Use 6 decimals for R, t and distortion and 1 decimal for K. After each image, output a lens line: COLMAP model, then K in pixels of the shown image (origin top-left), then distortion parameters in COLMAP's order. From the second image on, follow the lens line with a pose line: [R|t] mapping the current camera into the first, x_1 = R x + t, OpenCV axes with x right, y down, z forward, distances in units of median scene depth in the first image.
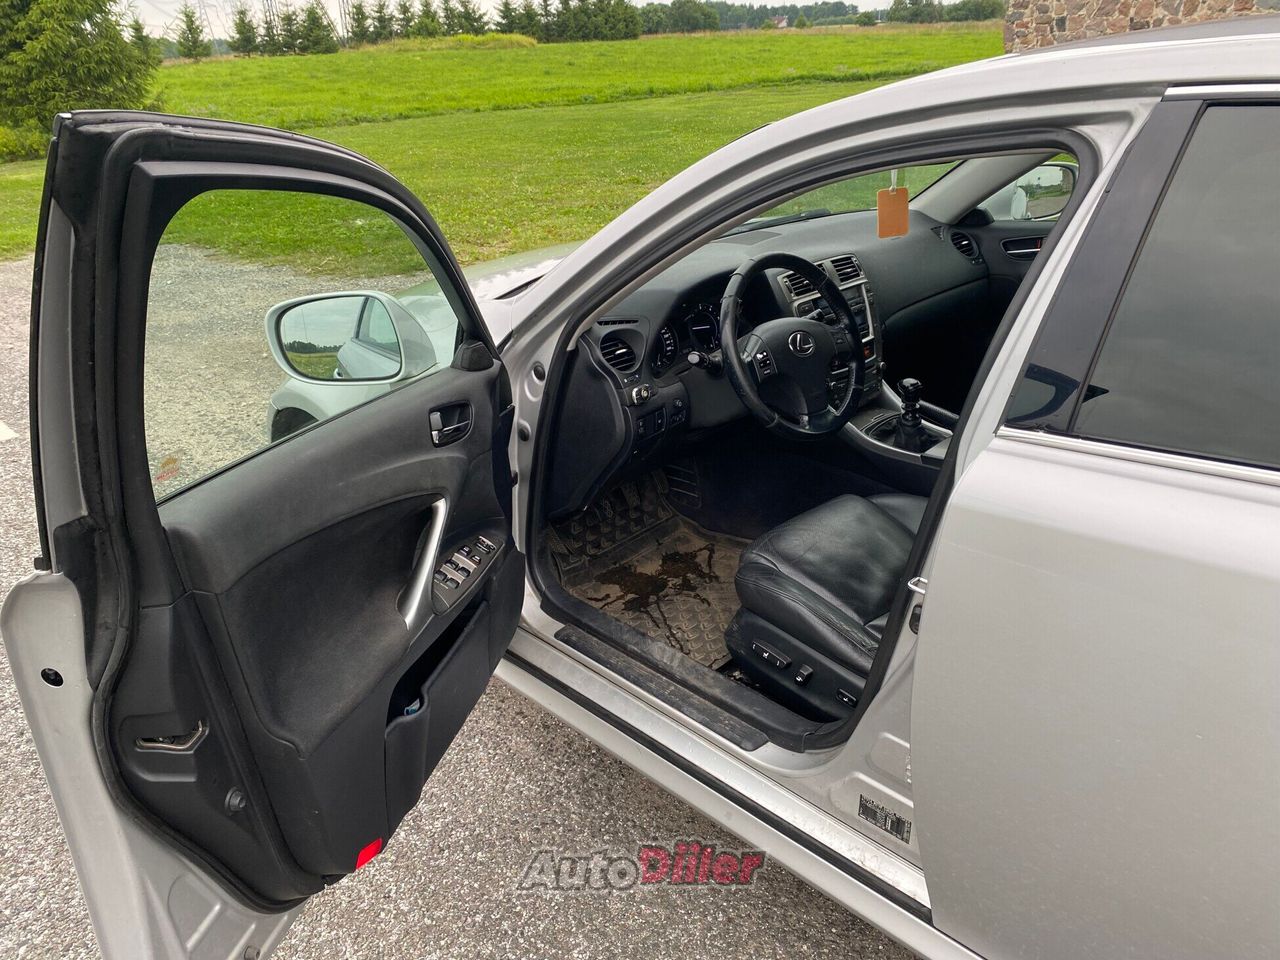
lens RADIAL K [[986.3, 0, 640.0], [0, 986.3, 480.0], [0, 0, 1]] dist [0.006278, -0.002643]
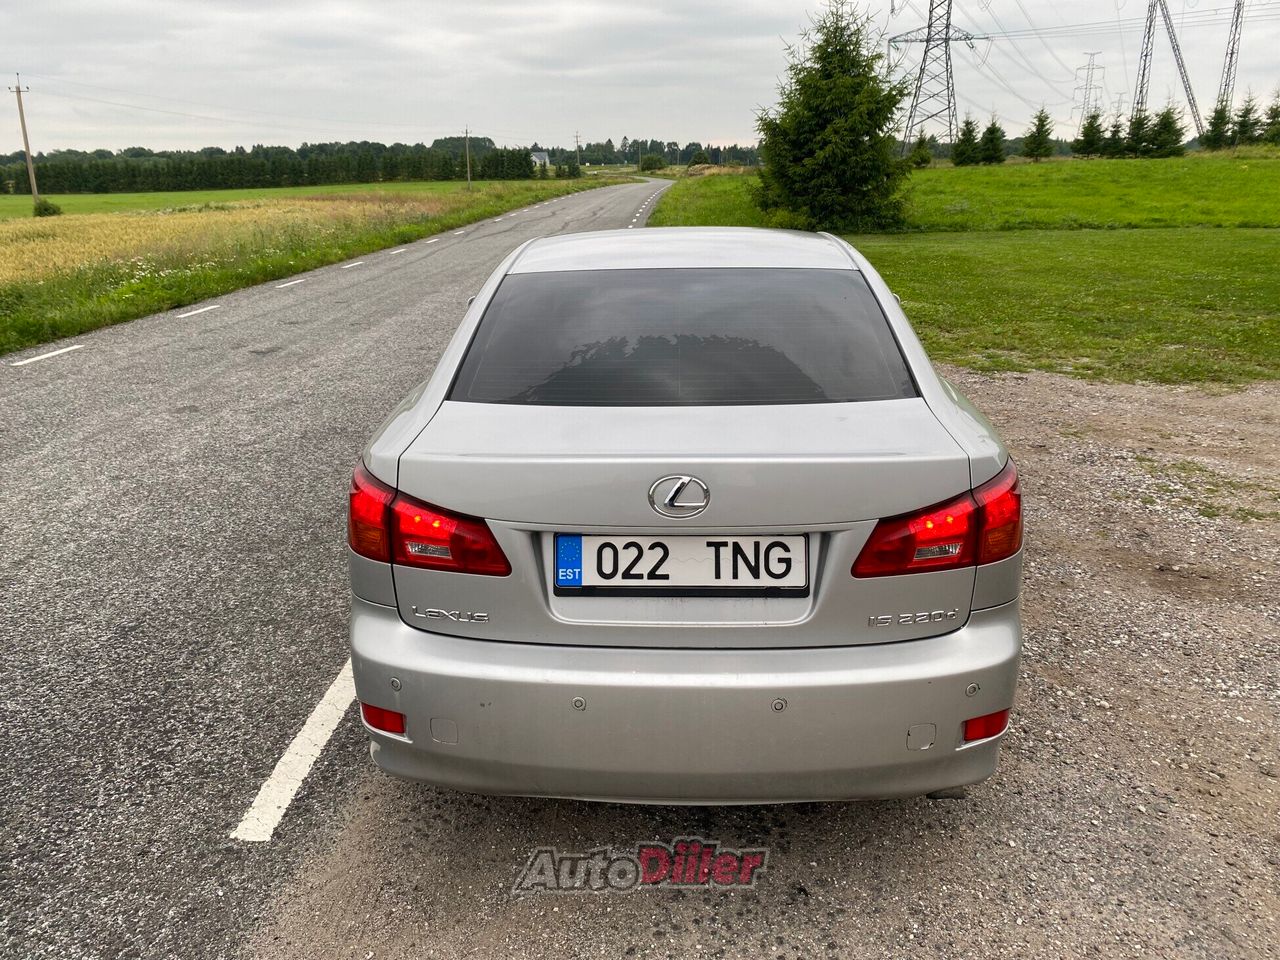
lens RADIAL K [[968.8, 0, 640.0], [0, 968.8, 480.0], [0, 0, 1]] dist [0.014629, 0.001537]
pose [[0.707008, 0.255052, -0.659612, 0.130178], [-0.307801, 0.950704, 0.037690, 0.004344], [0.636709, 0.176382, 0.750660, -0.043629]]
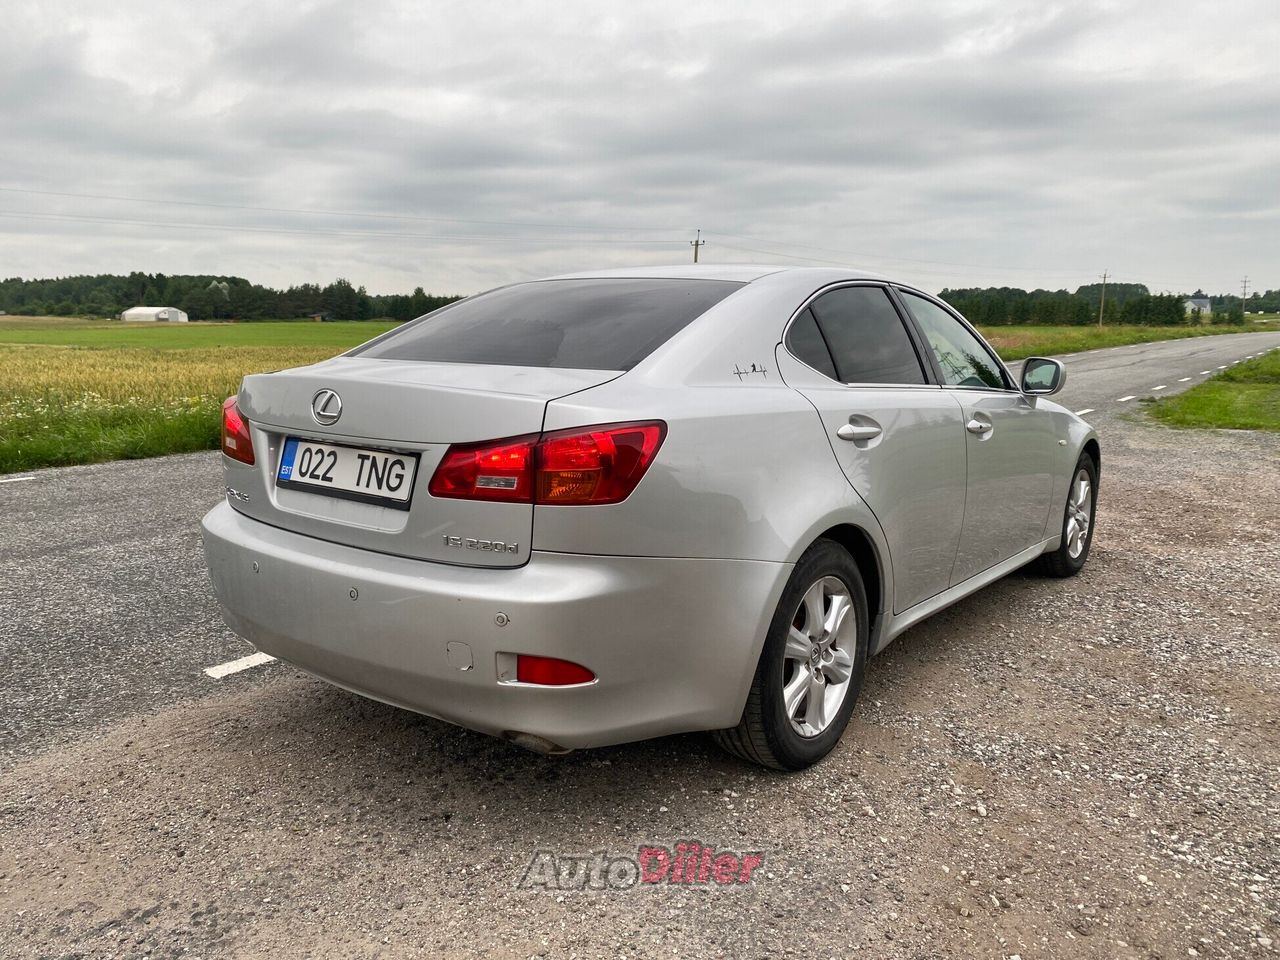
lens RADIAL K [[971.4, 0, 666.0], [0, 971.4, 485.9], [0, 0, 1]] dist [0.001942, 0.000622]
pose [[0.195219, 0.220495, -0.955652, 0.176127], [-0.411863, 0.902748, 0.124154, -0.009686], [0.890089, 0.369361, 0.267047, 0.018215]]
